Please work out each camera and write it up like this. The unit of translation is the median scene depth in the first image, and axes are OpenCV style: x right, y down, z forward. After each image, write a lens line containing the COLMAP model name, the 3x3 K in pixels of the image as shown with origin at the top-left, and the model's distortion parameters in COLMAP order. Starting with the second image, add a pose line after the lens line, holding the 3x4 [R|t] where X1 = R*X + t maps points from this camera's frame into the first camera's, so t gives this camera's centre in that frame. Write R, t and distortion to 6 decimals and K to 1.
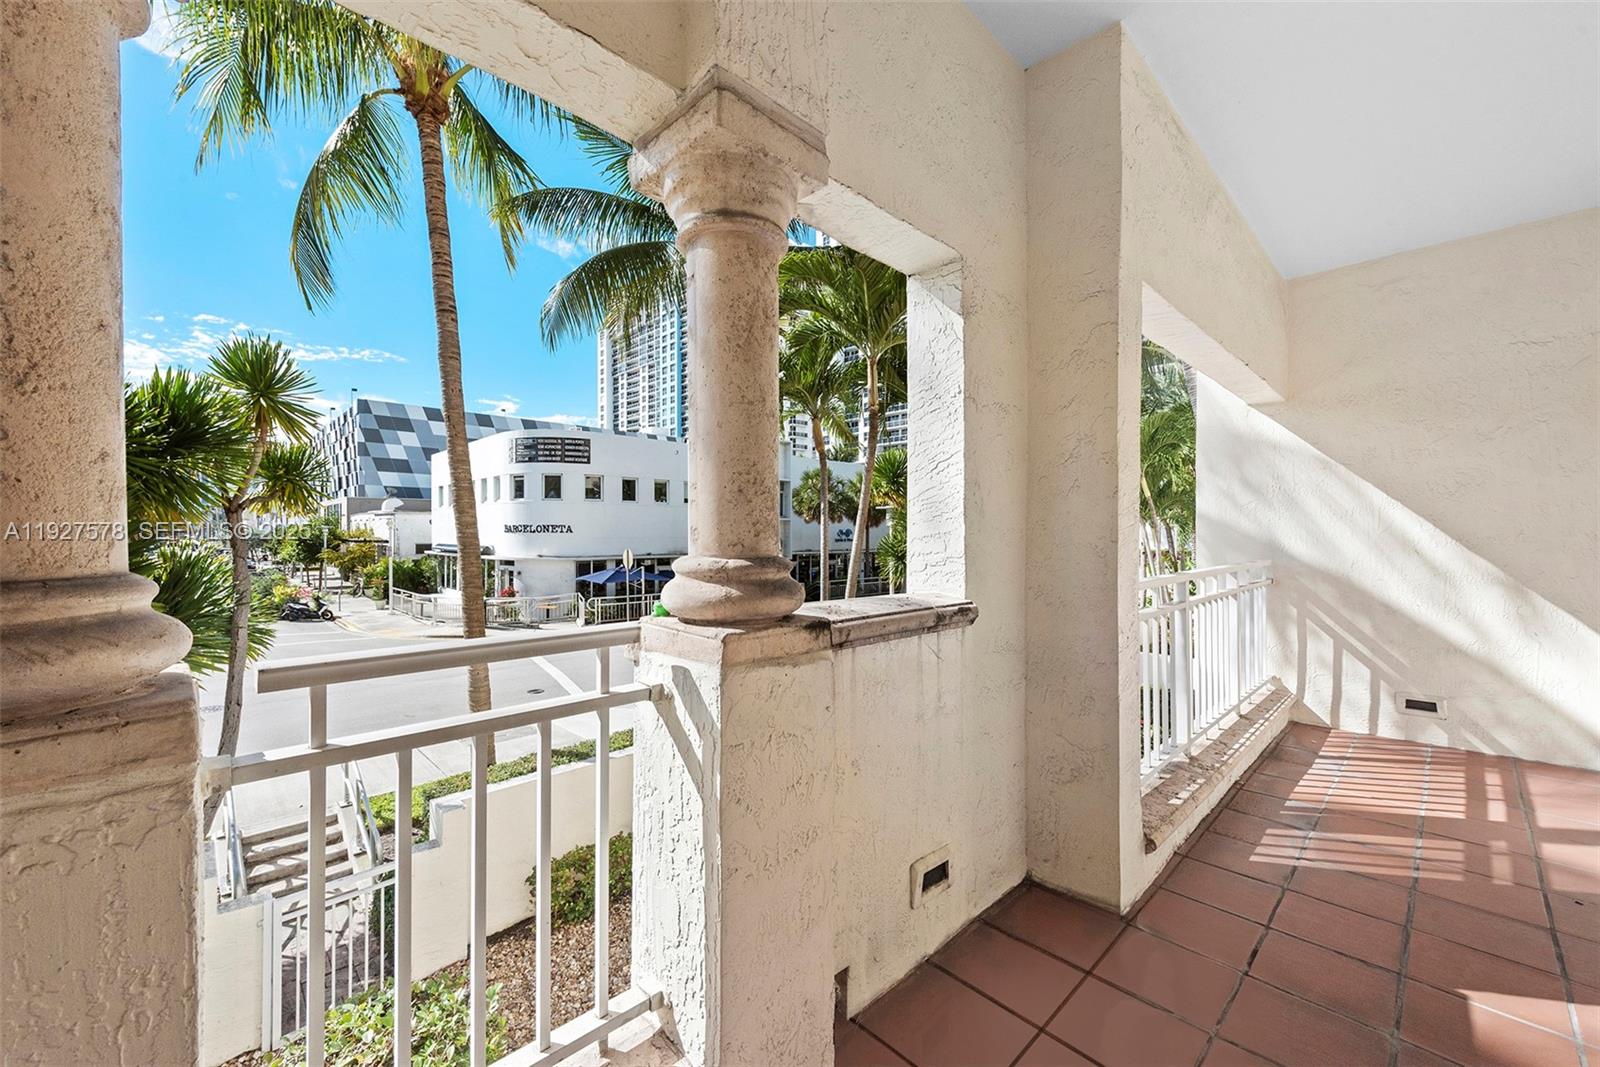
lens RADIAL K [[628.3, 0, 811.3], [0, 628.3, 539.9], [0, 0, 1]] dist [0.009939, -0.000033]
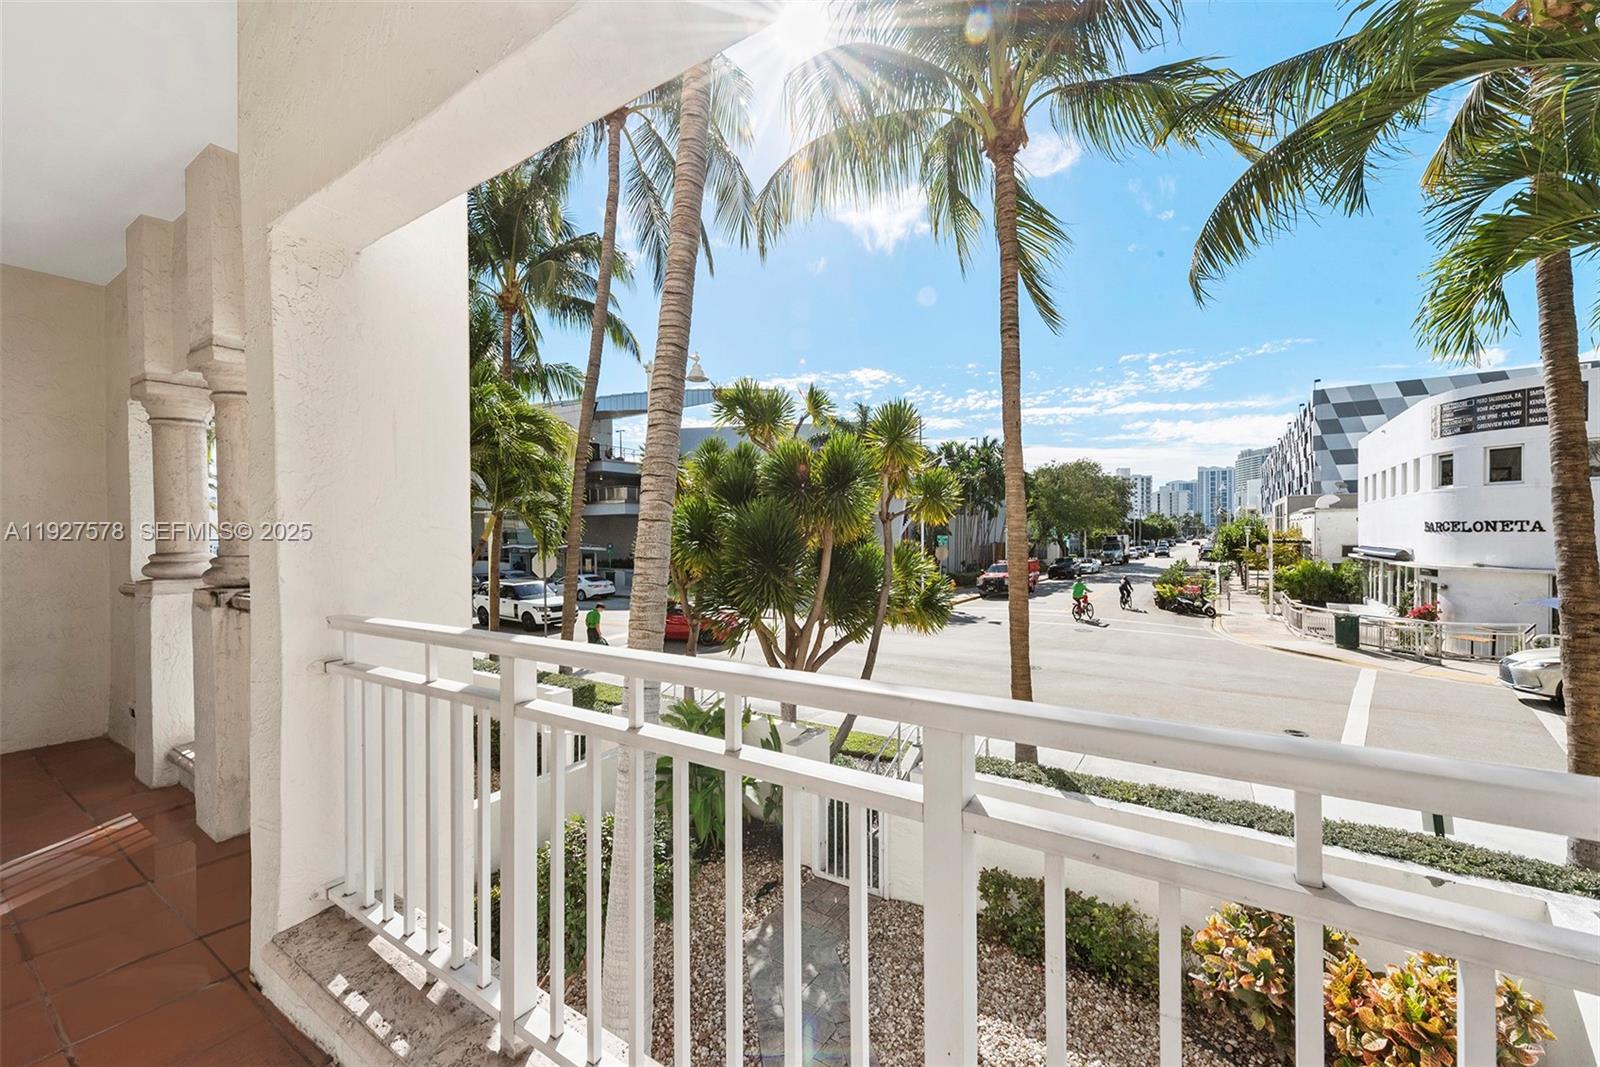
lens RADIAL K [[628.3, 0, 793.3], [0, 628.3, 542.4], [0, 0, 1]] dist [0.009939, -0.000033]
pose [[0.206070, 0.013005, -0.978451, 0.100829], [-0.008714, 0.999896, 0.011454, -0.001507], [0.978498, 0.006166, 0.206162, 0.104320]]
